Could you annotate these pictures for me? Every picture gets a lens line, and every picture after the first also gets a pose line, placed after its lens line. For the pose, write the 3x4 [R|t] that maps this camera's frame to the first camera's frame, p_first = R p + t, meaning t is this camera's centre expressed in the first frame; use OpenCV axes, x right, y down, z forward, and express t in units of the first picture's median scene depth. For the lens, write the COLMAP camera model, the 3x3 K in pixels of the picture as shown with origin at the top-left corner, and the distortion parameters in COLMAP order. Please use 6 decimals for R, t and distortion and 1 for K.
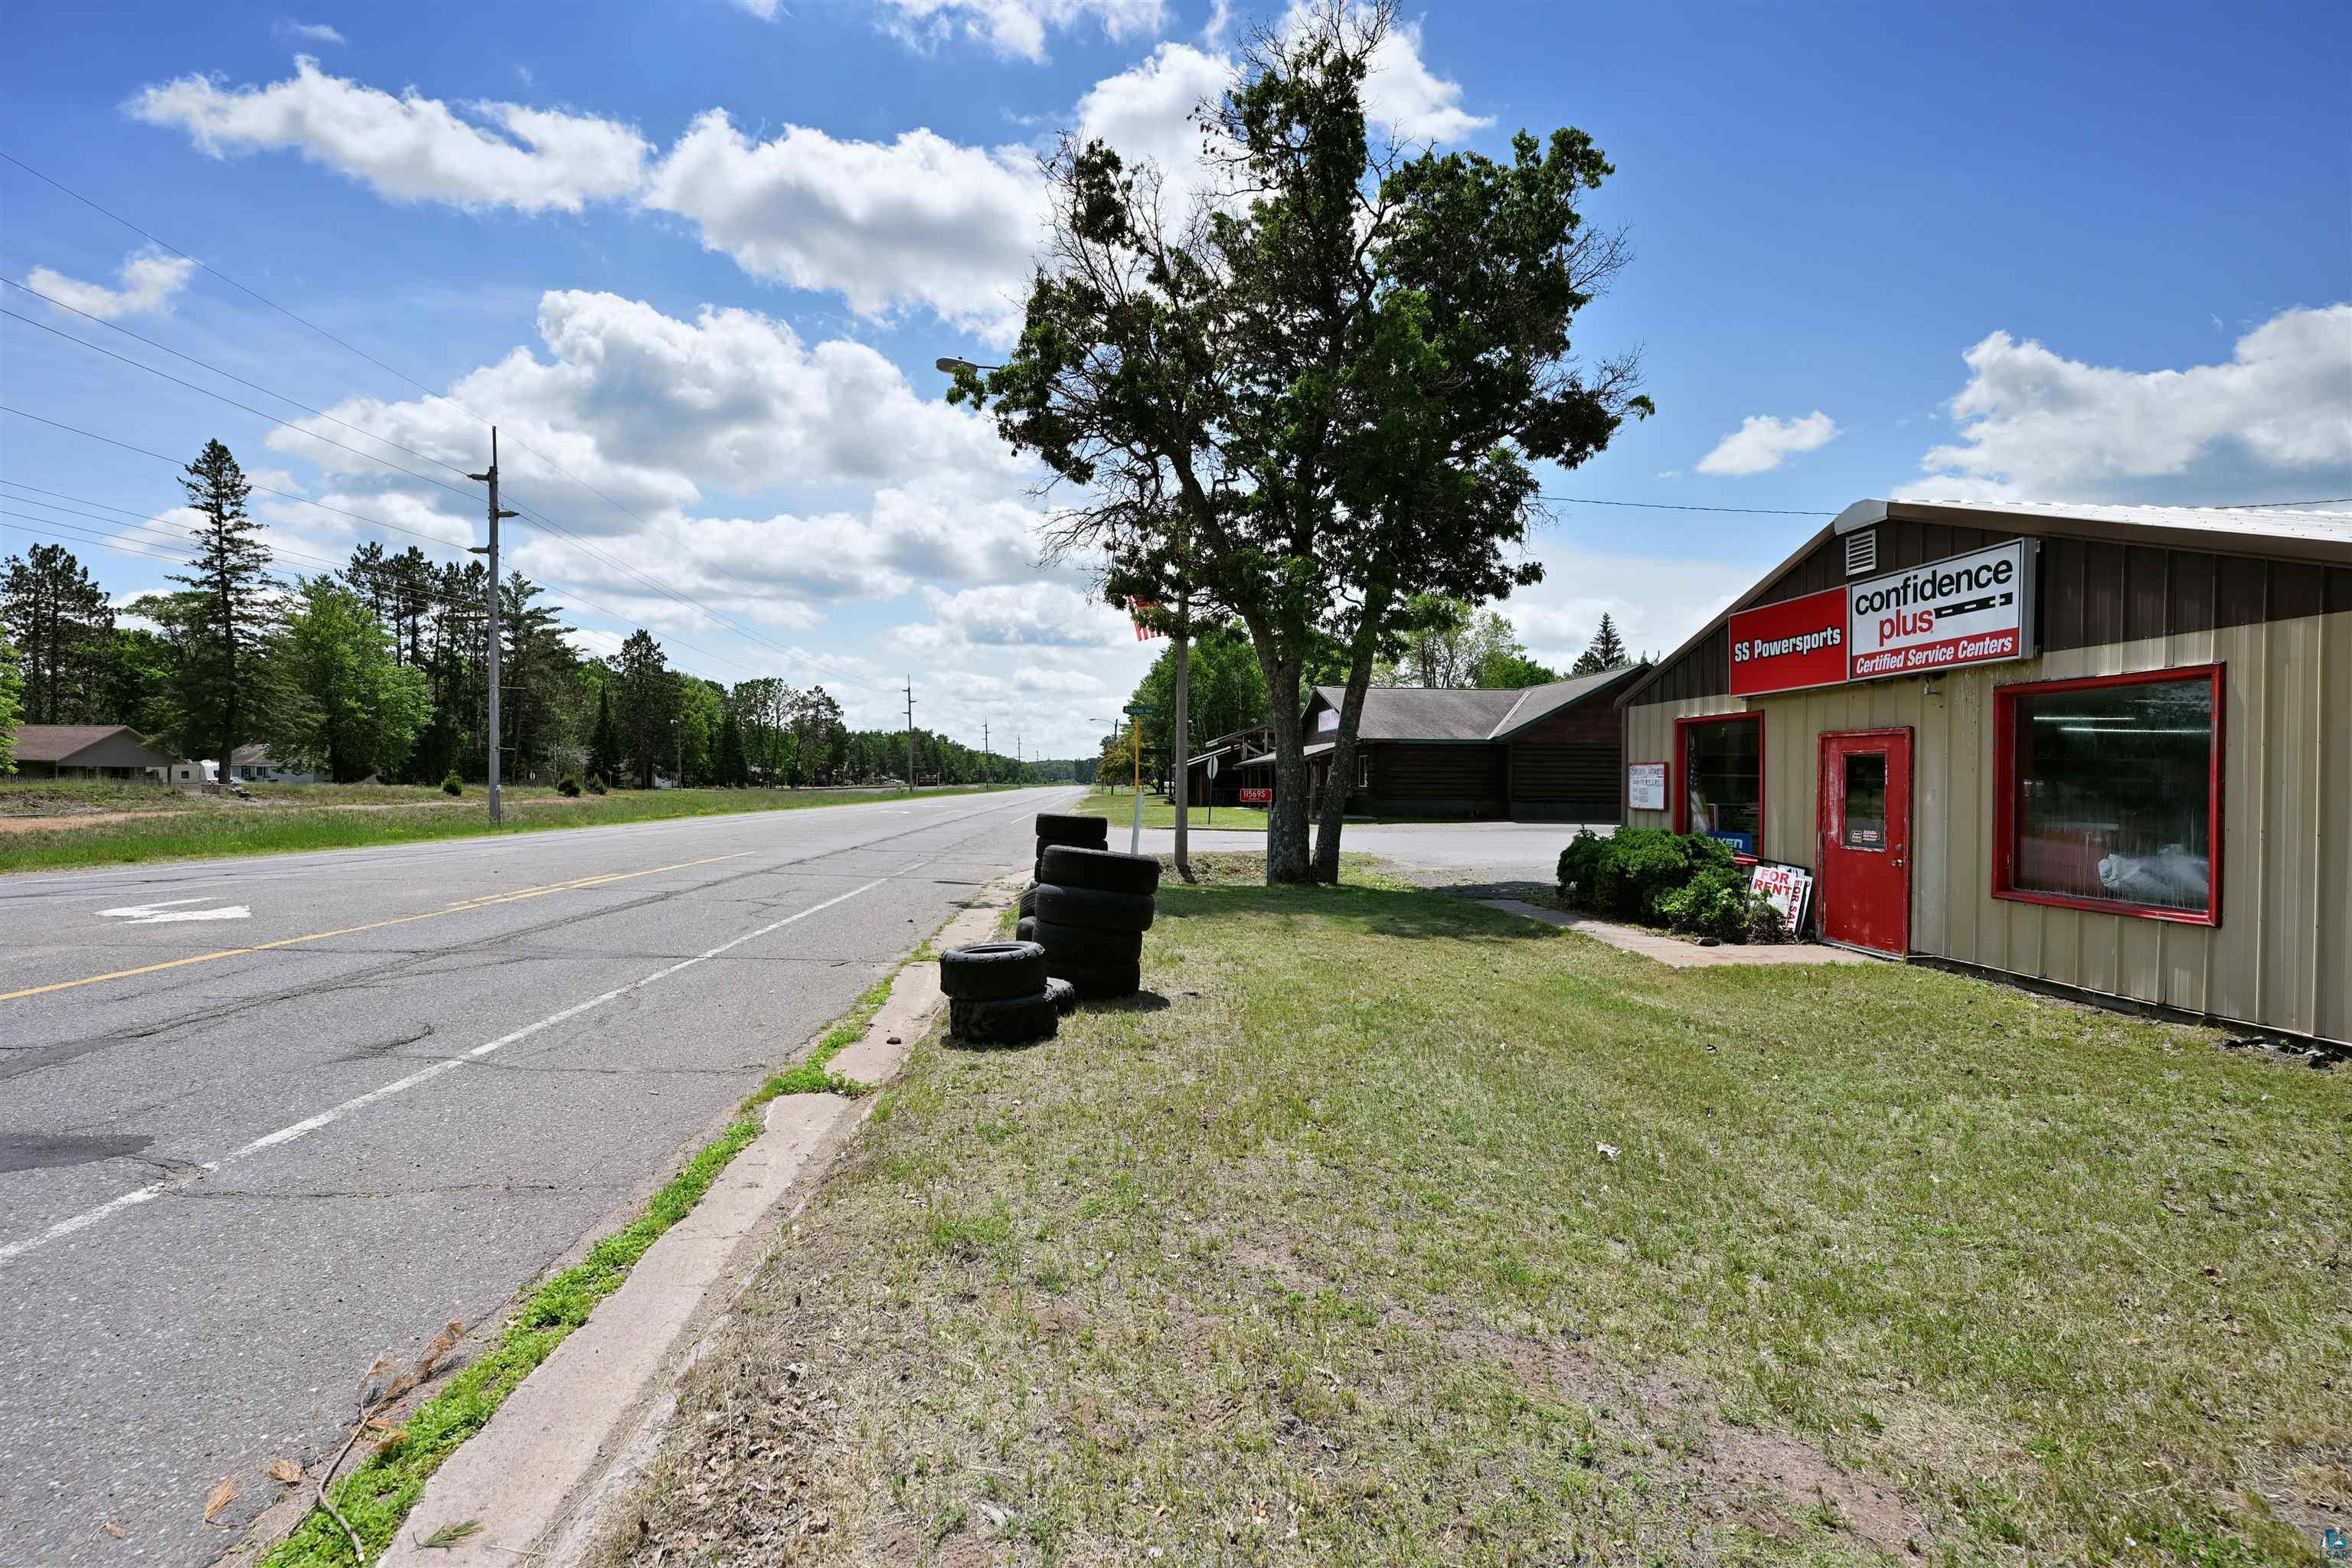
lens RADIAL K [[1035.3, 0, 1178.6], [0, 1035.3, 785.4], [0, 0, 1]] dist [-0.000214, -0.001107]
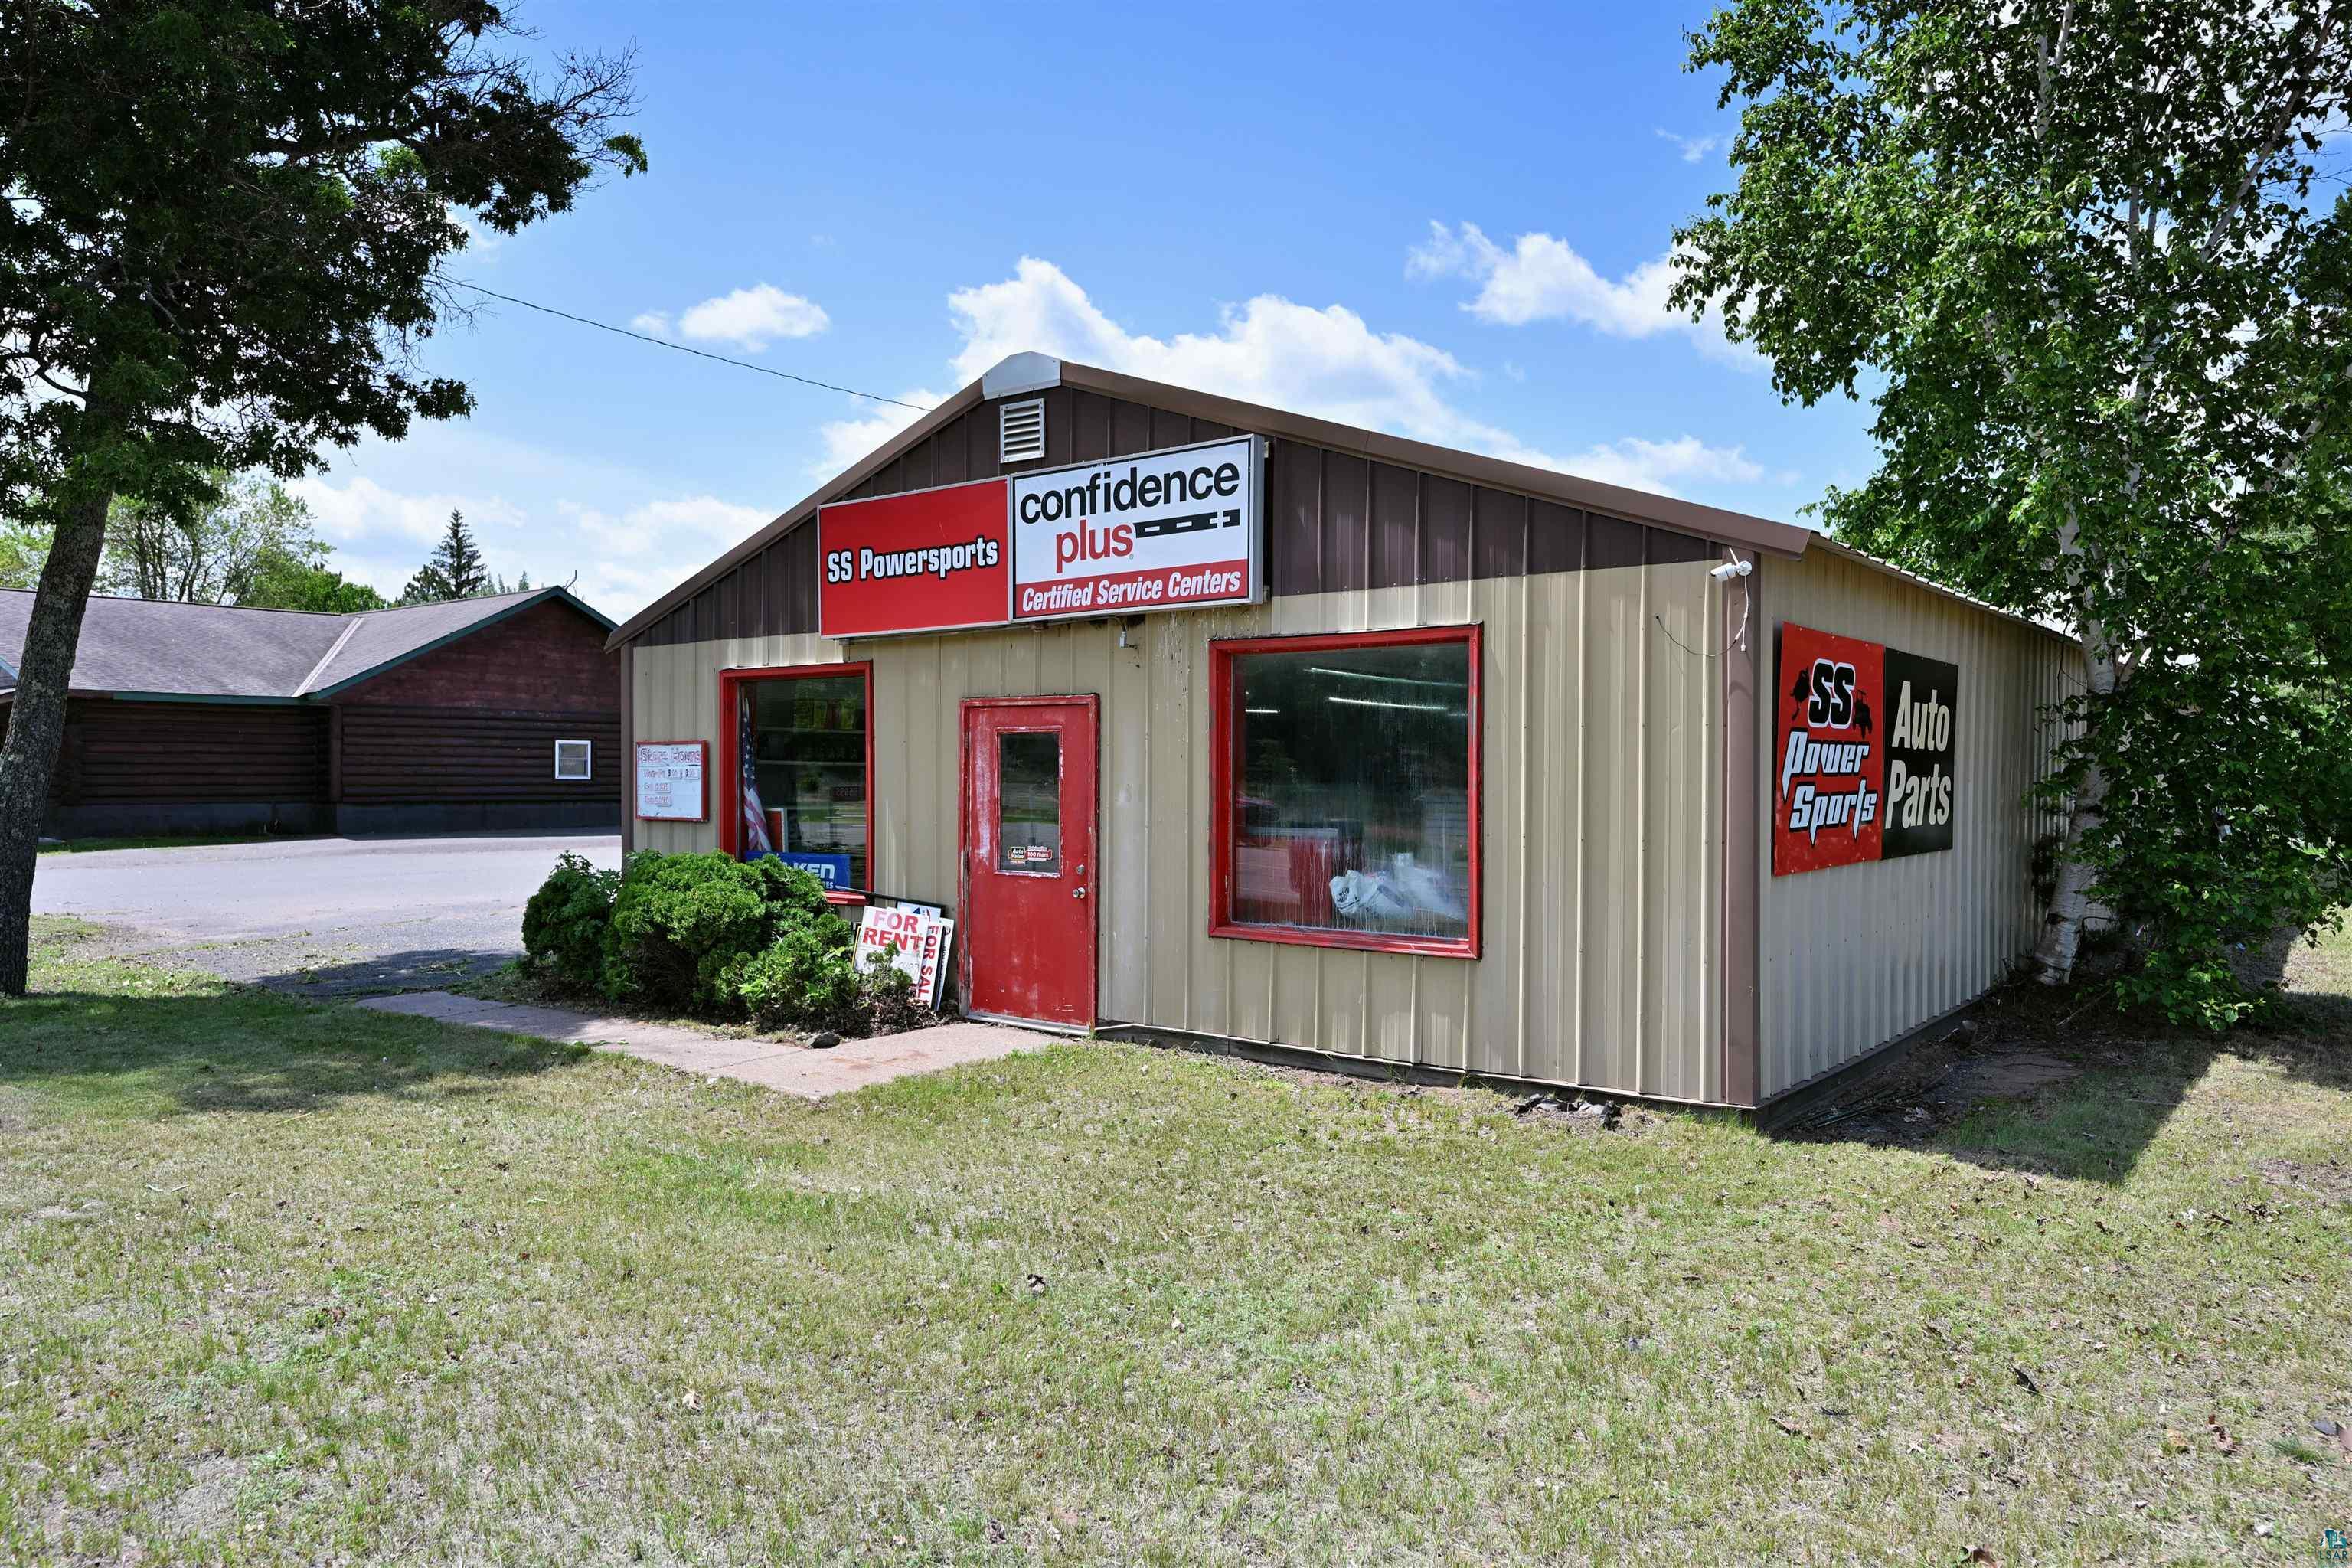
lens RADIAL K [[1546.3, 0, 1152.8], [0, 1546.3, 788.2], [0, 0, 1]] dist [-0.001916, 0.002806]
pose [[0.683737, -0.013393, 0.729606, -0.013743], [0.005963, 0.999901, 0.012766, -0.006308], [-0.729705, -0.004378, 0.683749, 0.251670]]
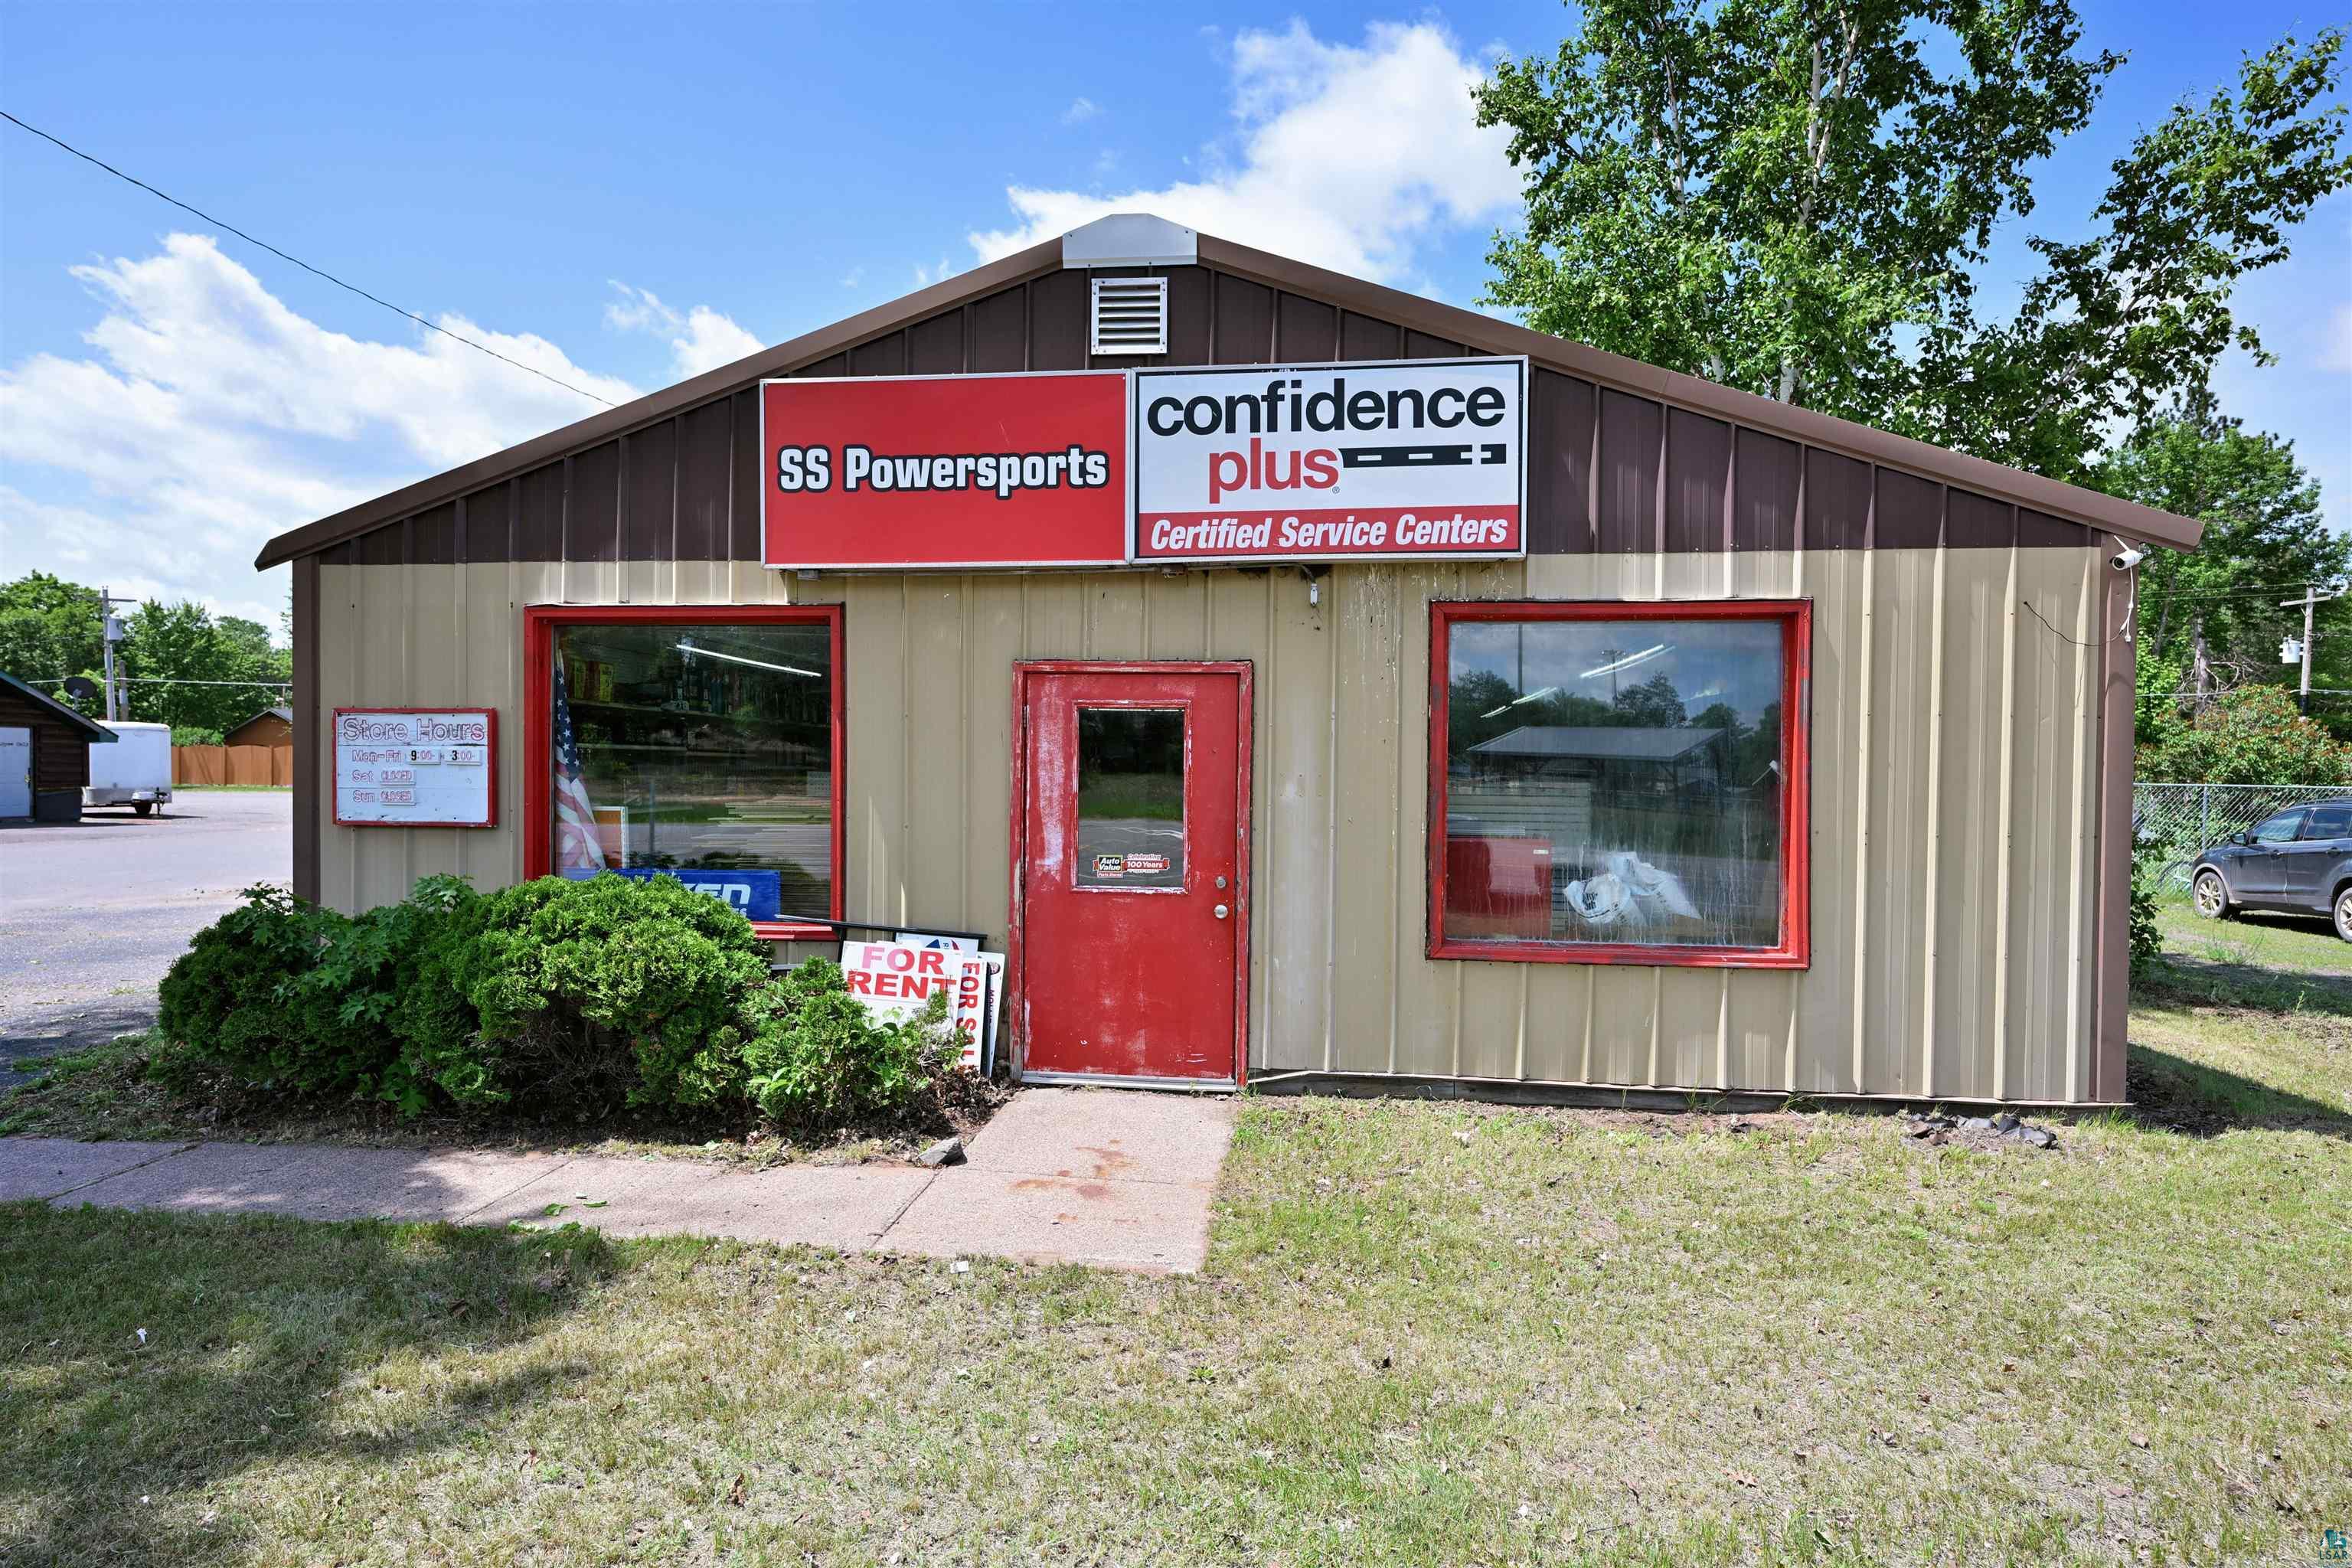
lens RADIAL K [[1282.1, 0, 1178.2], [0, 1282.1, 781.3], [0, 0, 1]] dist [0.000765, 0.000992]
pose [[0.203694, -0.020954, 0.978810, 0.034969], [-0.002259, 0.999758, 0.021873, -0.007162], [-0.979032, -0.006667, 0.203597, 0.832450]]
